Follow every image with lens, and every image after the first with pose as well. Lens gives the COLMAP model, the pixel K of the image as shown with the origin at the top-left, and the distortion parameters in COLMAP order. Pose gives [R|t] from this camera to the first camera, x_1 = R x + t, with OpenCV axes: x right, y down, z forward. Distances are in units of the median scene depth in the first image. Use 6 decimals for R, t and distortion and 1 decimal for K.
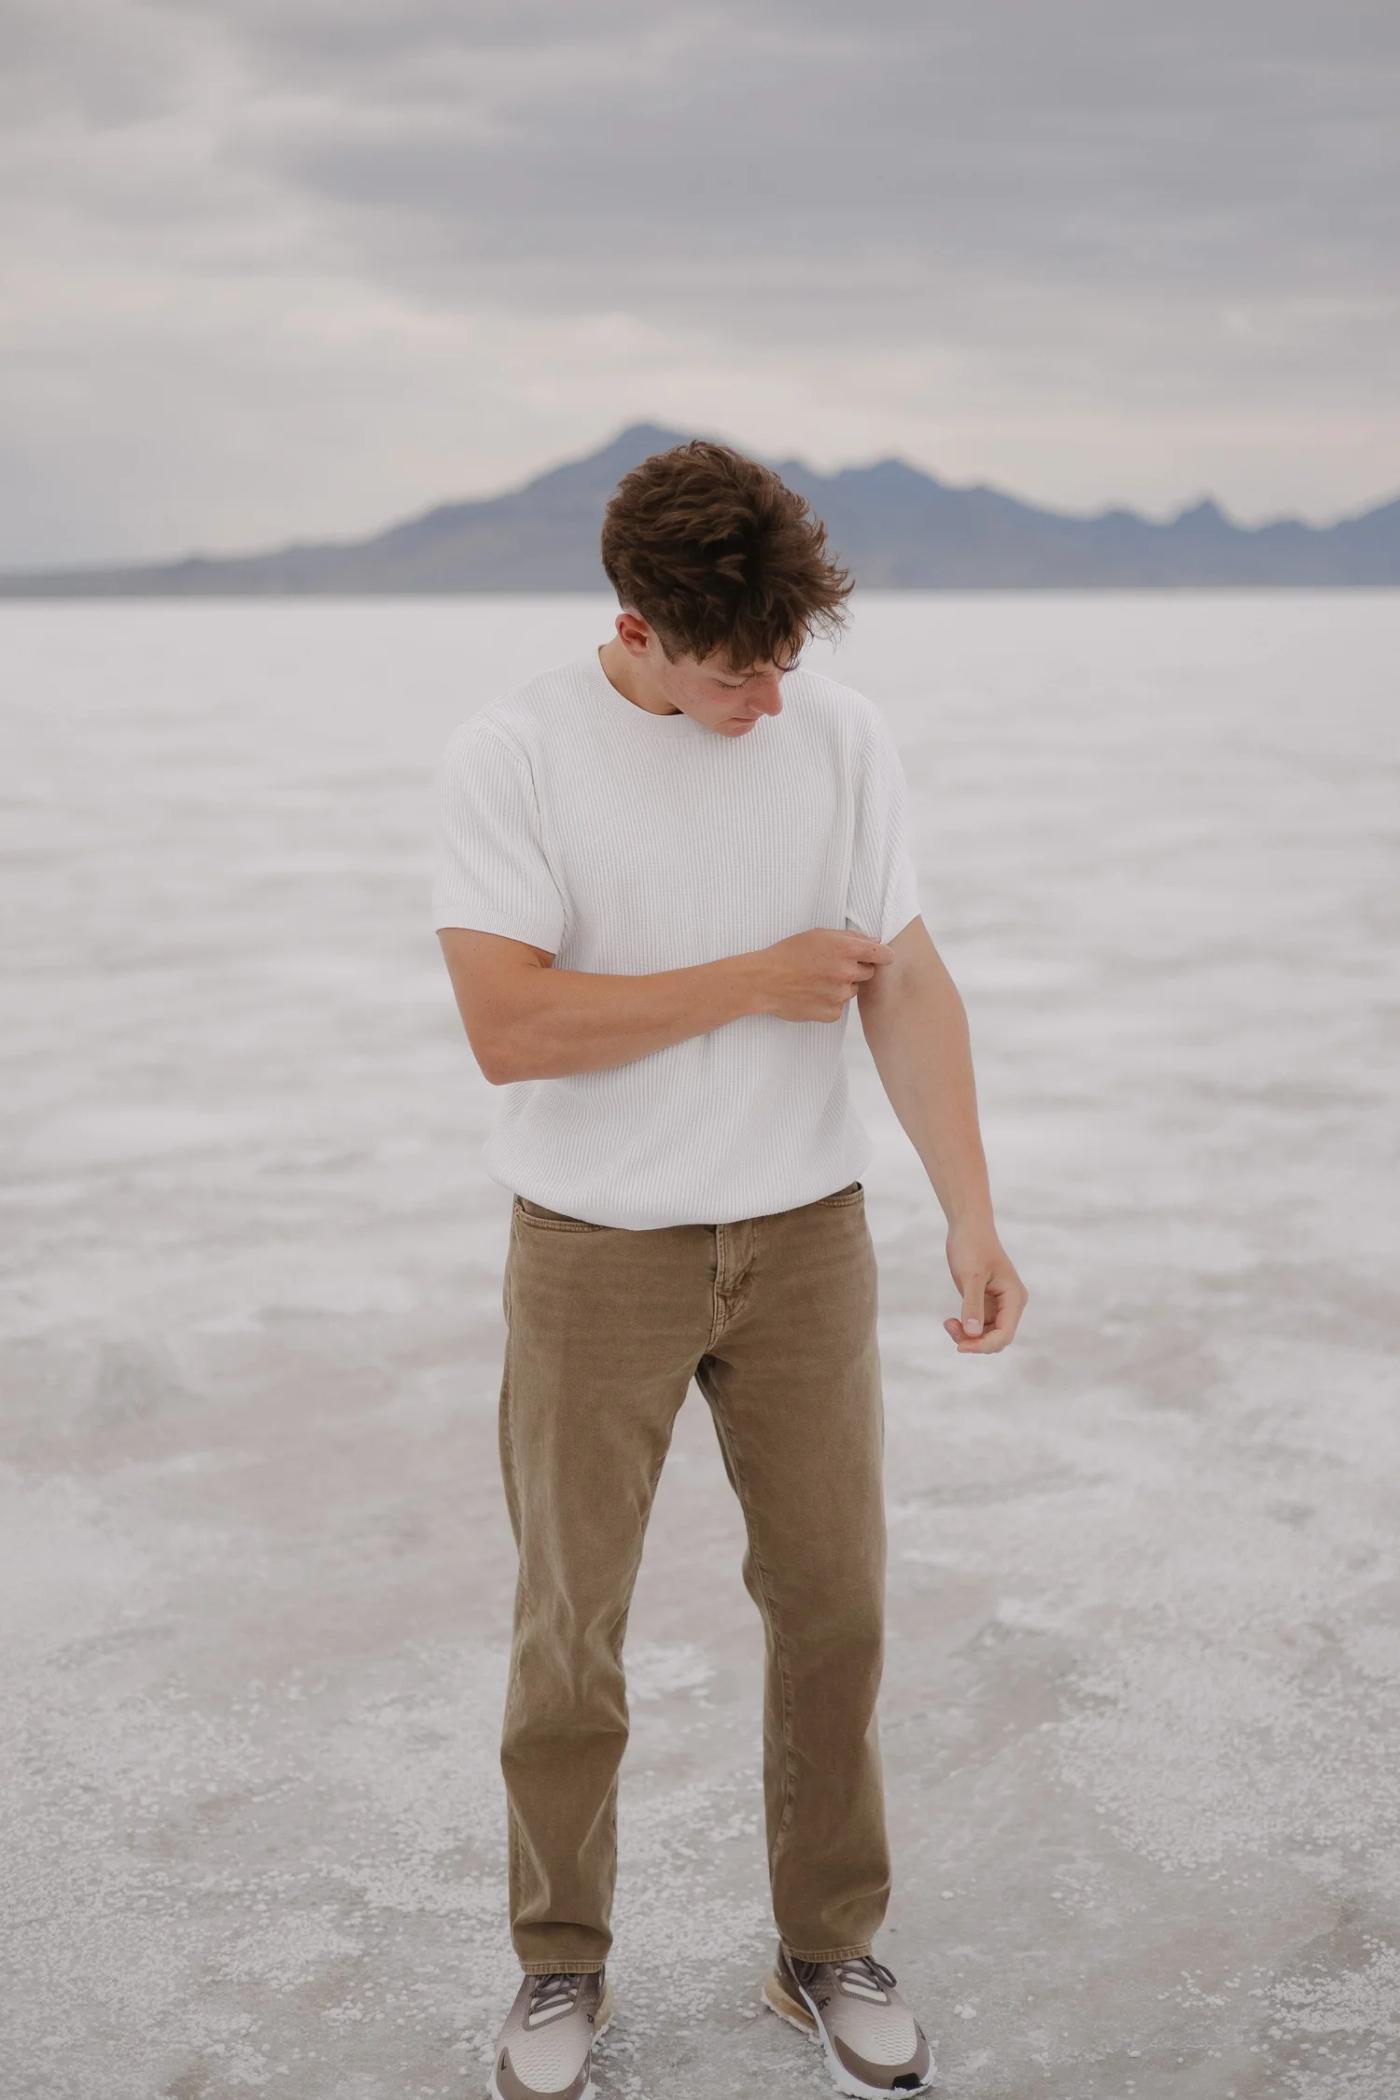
lens RADIAL K [[3077.2, 0, 782.8], [0, 3077.2, 1053.2], [0, 0, 1]] dist [-0.011311, 0.101717]
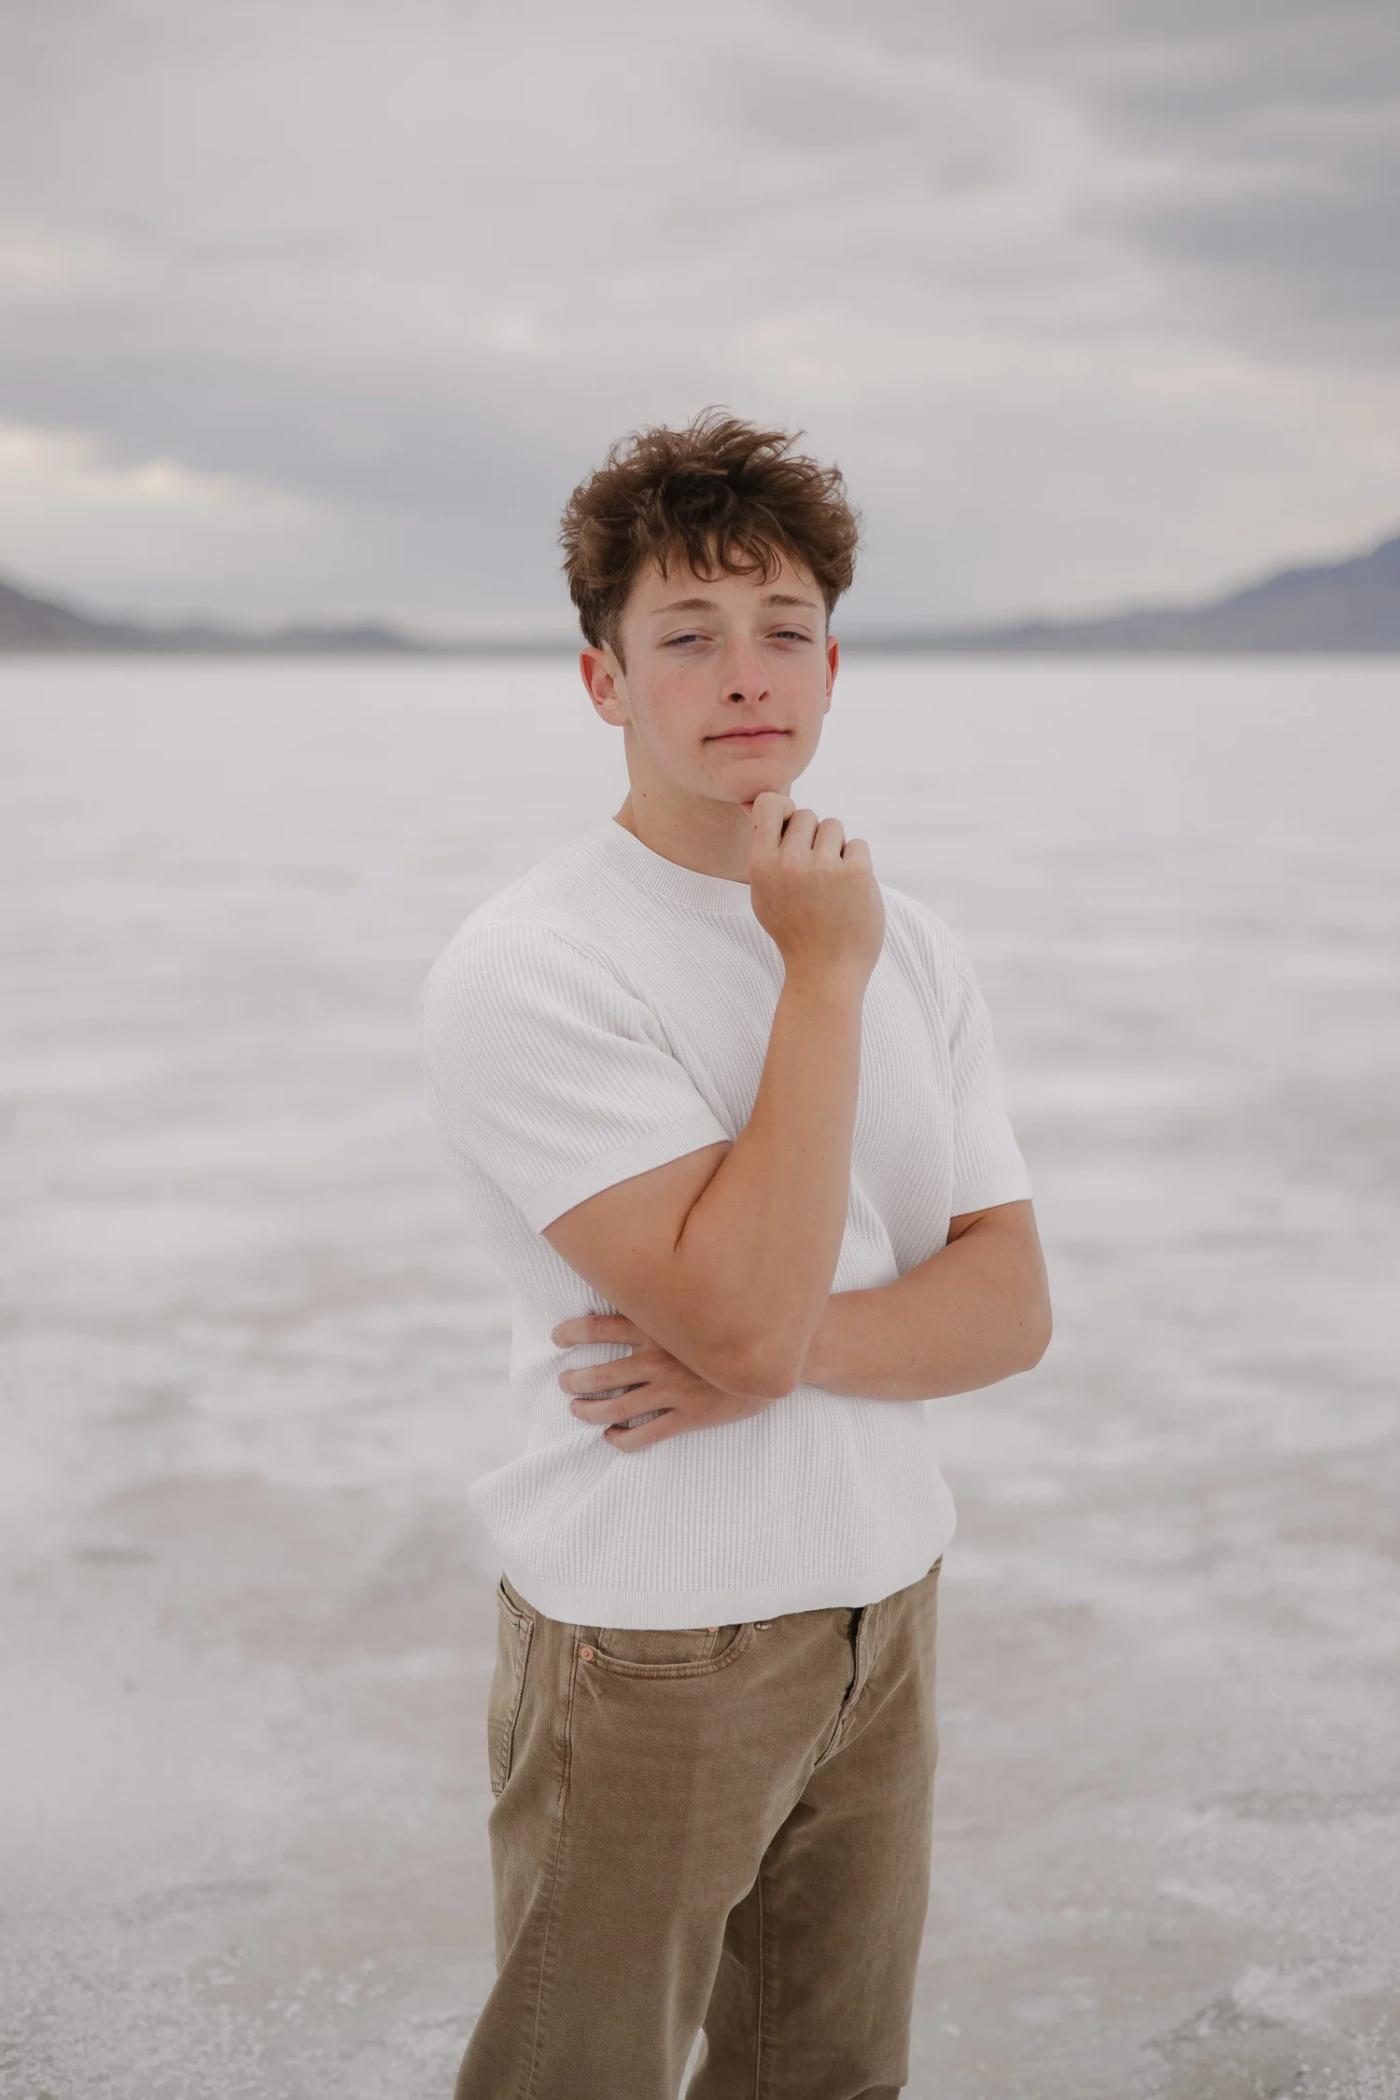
lens RADIAL K [[3077.2, 0, 782.8], [0, 3077.2, 1053.2], [0, 0, 1]] dist [-0.011311, 0.101717]
pose [[0.958947, 0.043540, -0.280223, 0.127529], [-0.049147, 0.998707, -0.013008, -0.031033], [0.279295, 0.026246, 0.959847, 0.154524]]
